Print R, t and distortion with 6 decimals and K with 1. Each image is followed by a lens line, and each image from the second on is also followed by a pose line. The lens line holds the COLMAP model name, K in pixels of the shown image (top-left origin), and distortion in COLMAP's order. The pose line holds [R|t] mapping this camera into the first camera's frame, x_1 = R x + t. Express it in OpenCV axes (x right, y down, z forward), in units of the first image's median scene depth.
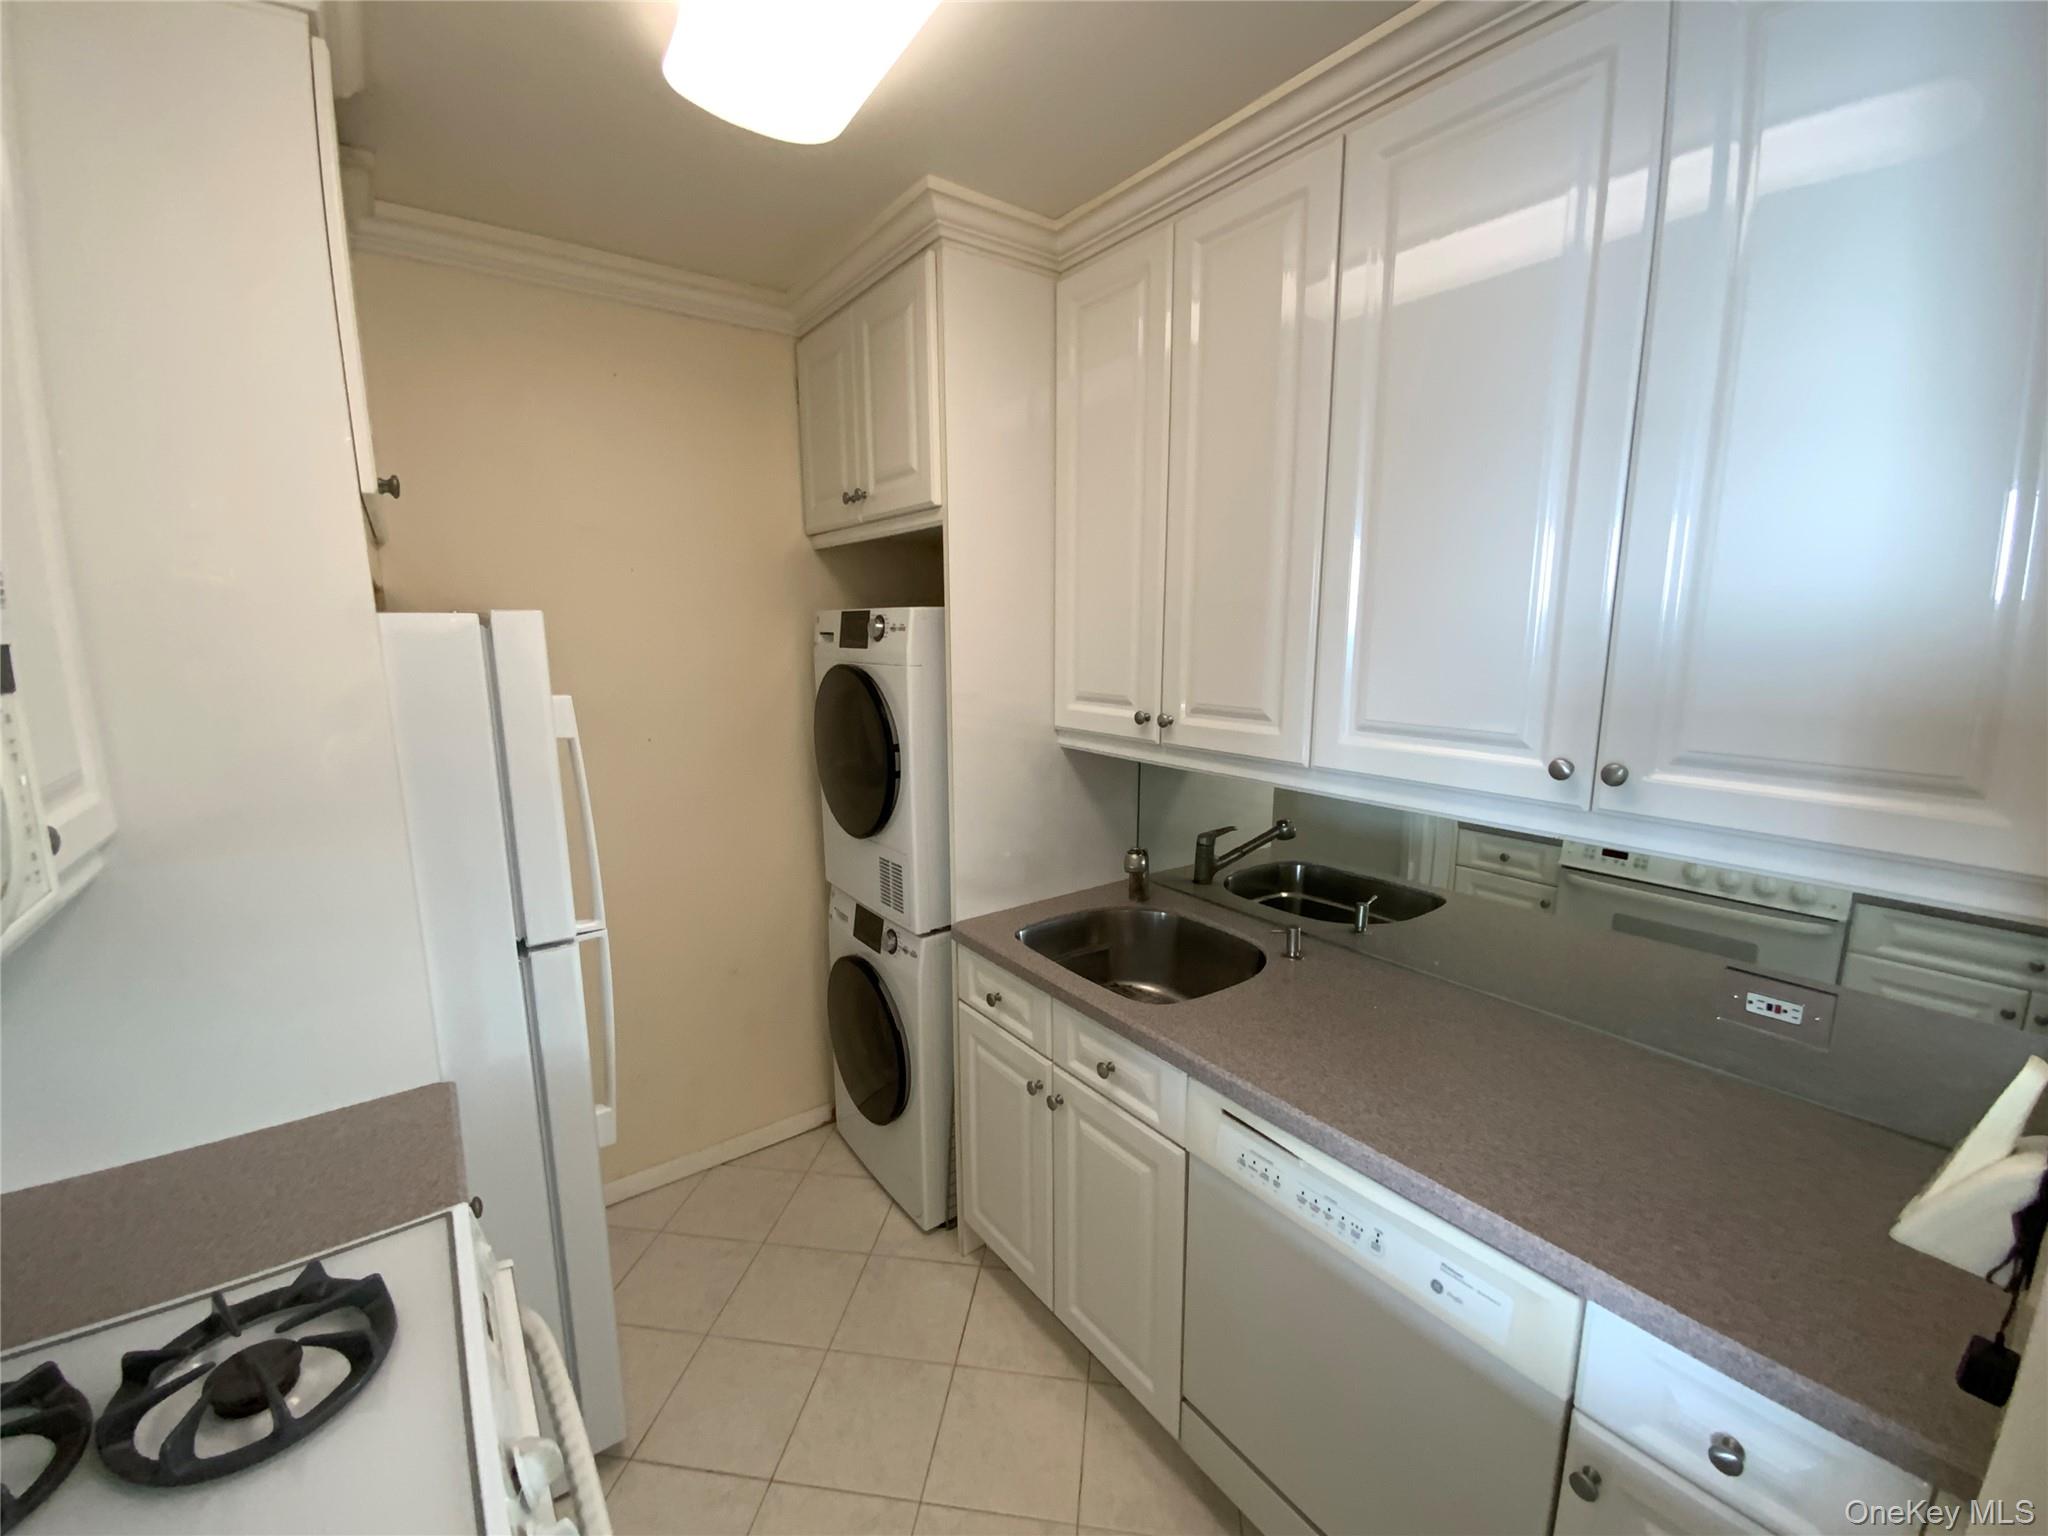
lens RADIAL K [[832.5, 0, 1012.4], [0, 832.5, 767.0], [0, 0, 1]] dist [0.010716, -0.013571]
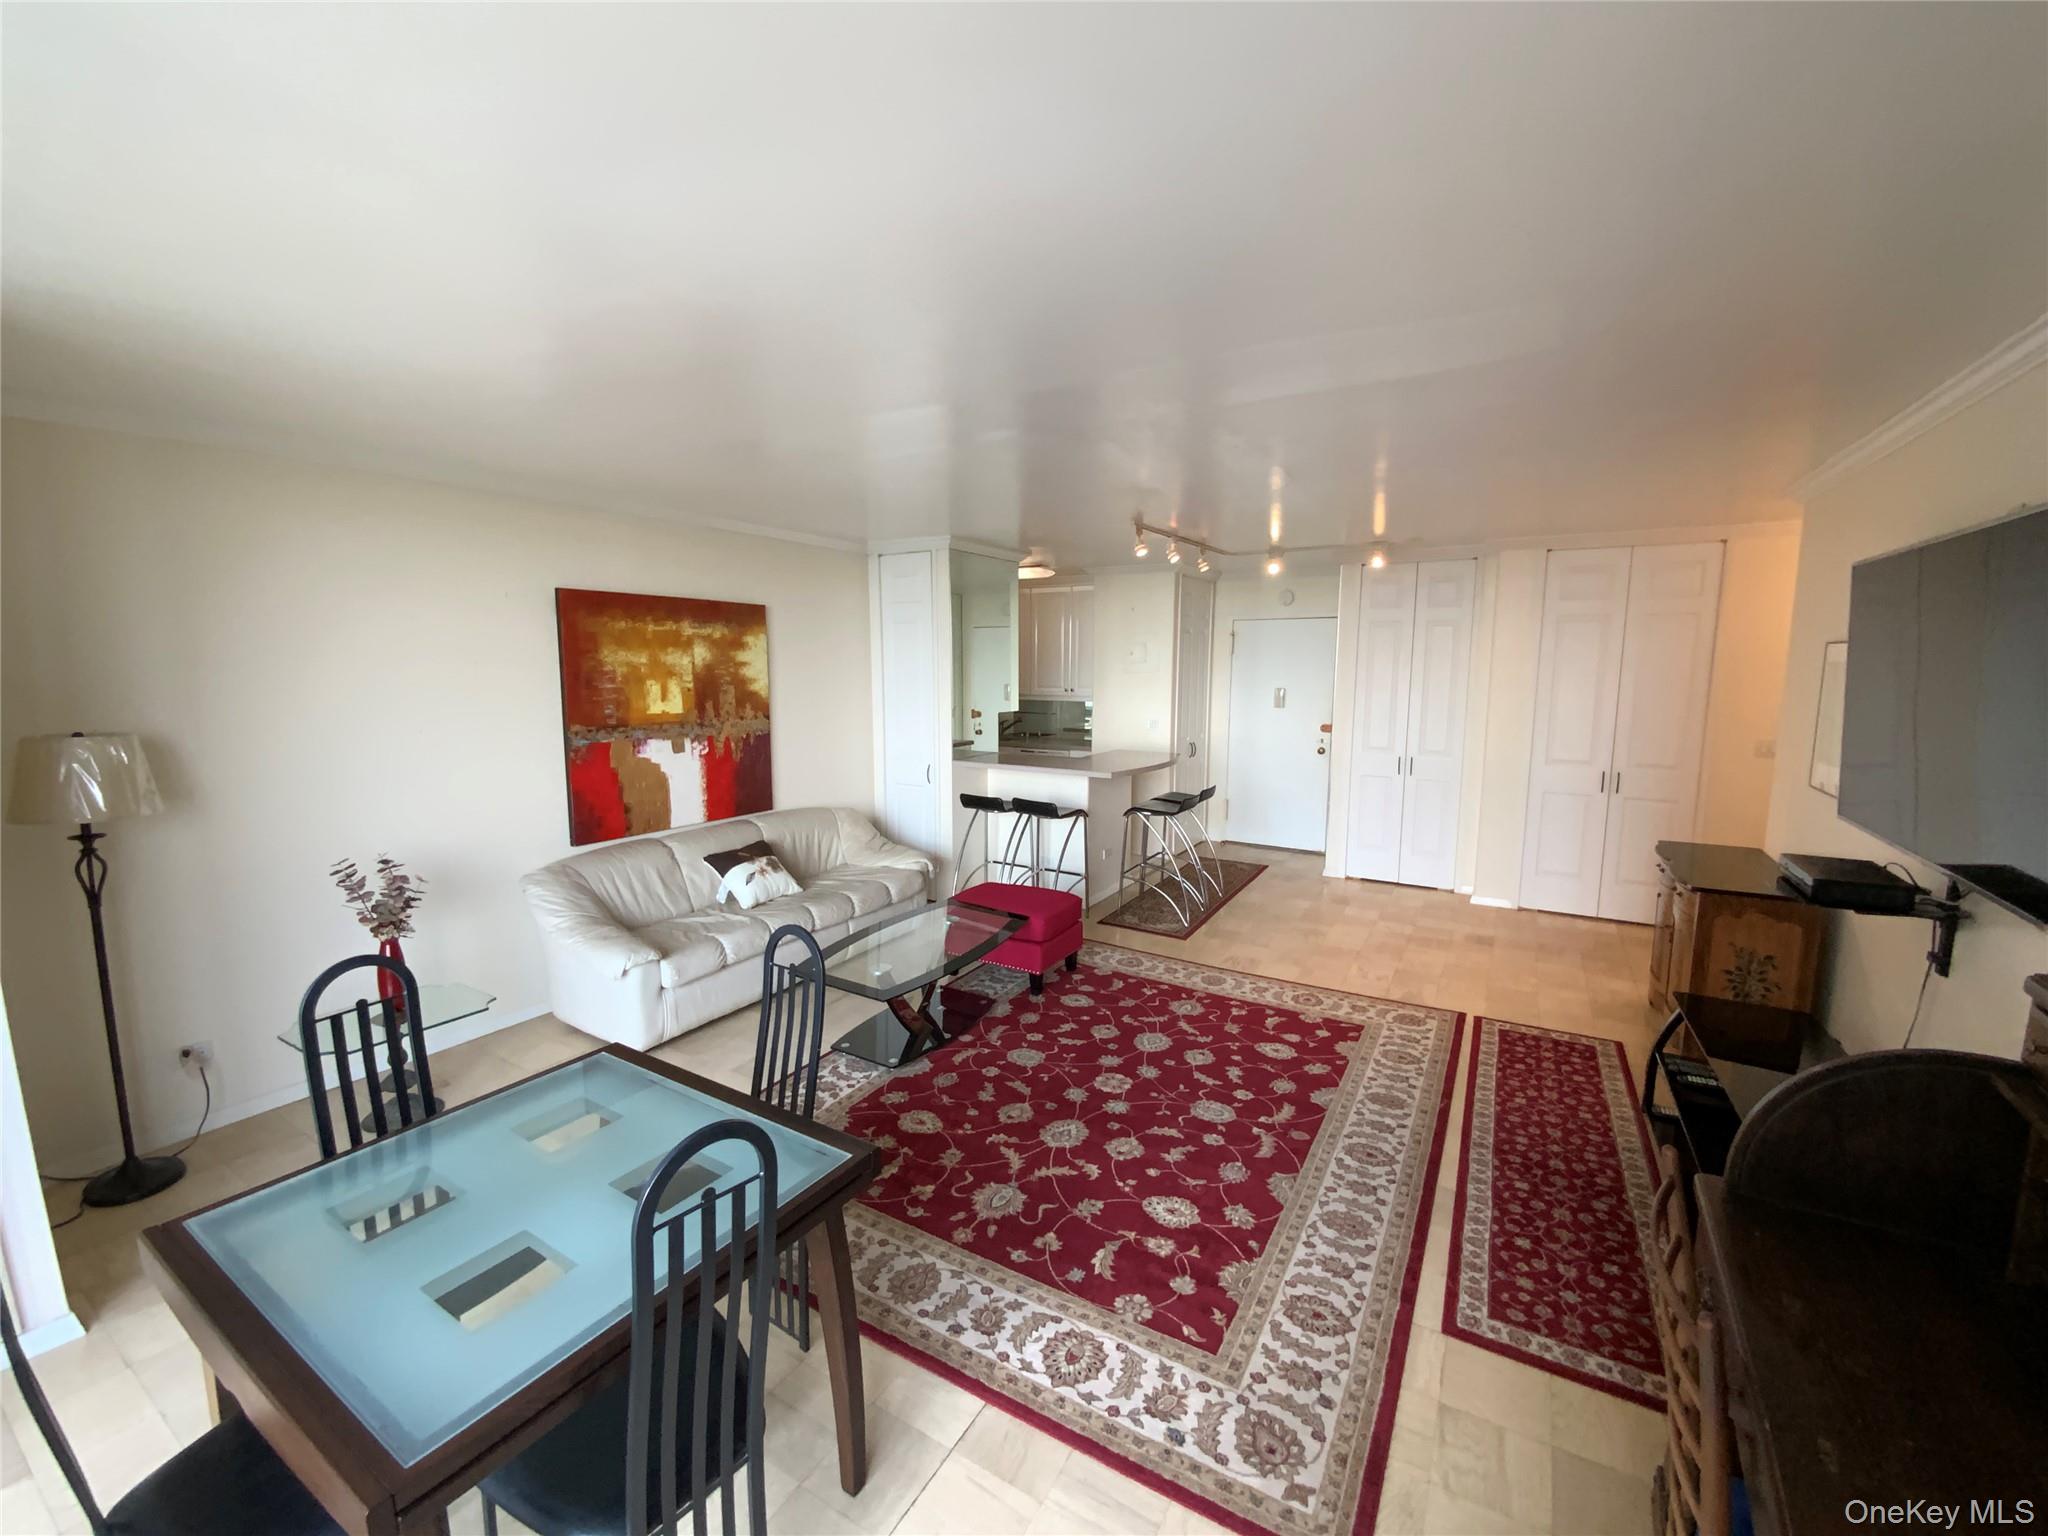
lens RADIAL K [[842.3, 0, 1017.7], [0, 842.3, 763.5], [0, 0, 1]] dist [0.077963, -0.047981]
pose [[0.918242, -0.032820, 0.394657, -1.600069], [0.051414, 0.998006, -0.036628, 0.545829], [-0.392668, 0.053924, 0.918098, -3.363352]]
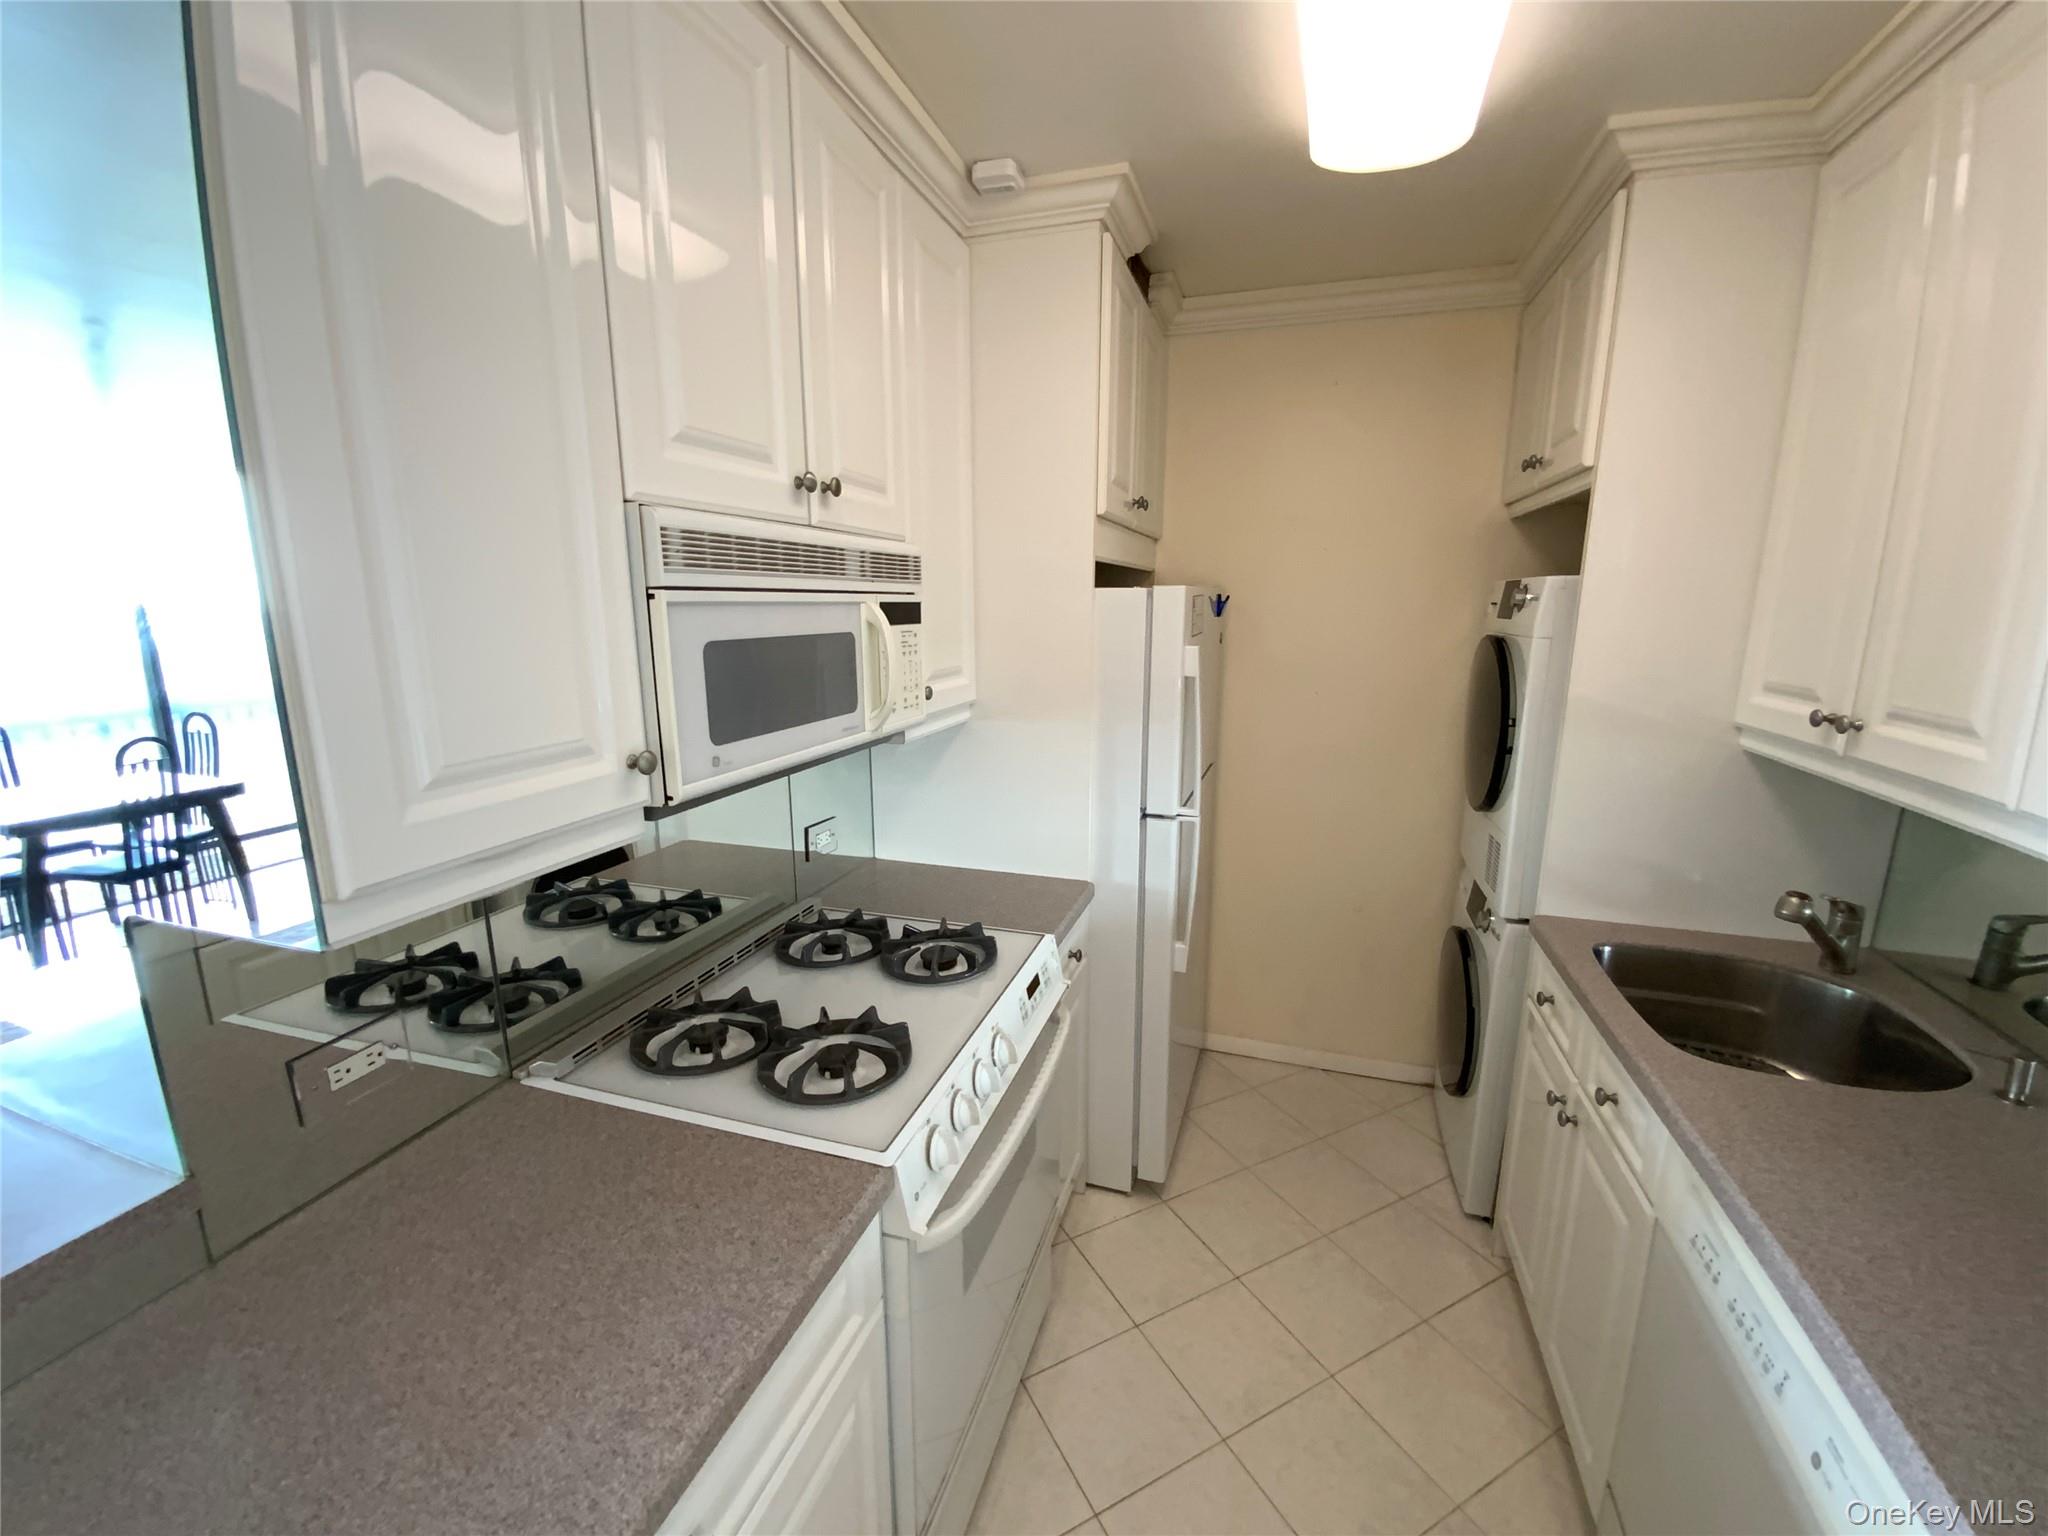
lens RADIAL K [[829.7, 0, 1026.2], [0, 829.7, 765.6], [0, 0, 1]] dist [0.032815, -0.024476]
pose [[0.588398, 0.169925, -0.790514, 0.344126], [-0.144540, 0.984025, 0.103937, 0.007939], [0.795547, 0.053105, 0.603560, -0.048889]]
